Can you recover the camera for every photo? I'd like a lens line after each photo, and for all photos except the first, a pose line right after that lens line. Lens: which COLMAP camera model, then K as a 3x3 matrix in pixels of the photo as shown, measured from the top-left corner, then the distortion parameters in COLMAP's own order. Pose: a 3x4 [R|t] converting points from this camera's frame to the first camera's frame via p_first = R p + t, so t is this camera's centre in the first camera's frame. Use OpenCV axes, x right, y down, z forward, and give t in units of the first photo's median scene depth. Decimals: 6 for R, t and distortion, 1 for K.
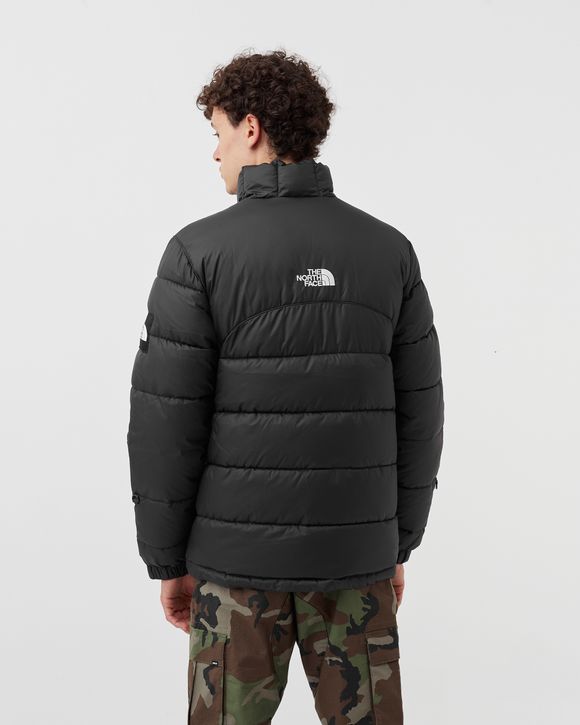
lens RADIAL K [[1097.4, 0, 290.0], [0, 1097.4, 362.5], [0, 0, 1]] dist [-0.049711, 0.070063]
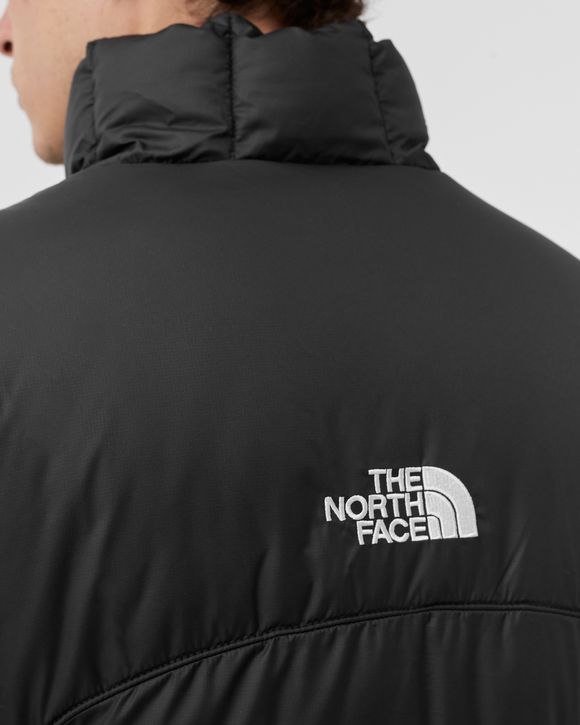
lens RADIAL K [[1097.4, 0, 290.0], [0, 1097.4, 362.5], [0, 0, 1]] dist [-0.049711, 0.070063]
pose [[0.987184, 0.013104, 0.159049, -0.038362], [-0.014902, 0.999838, 0.010117, -0.110012], [-0.158891, -0.012358, 0.987219, 0.769659]]
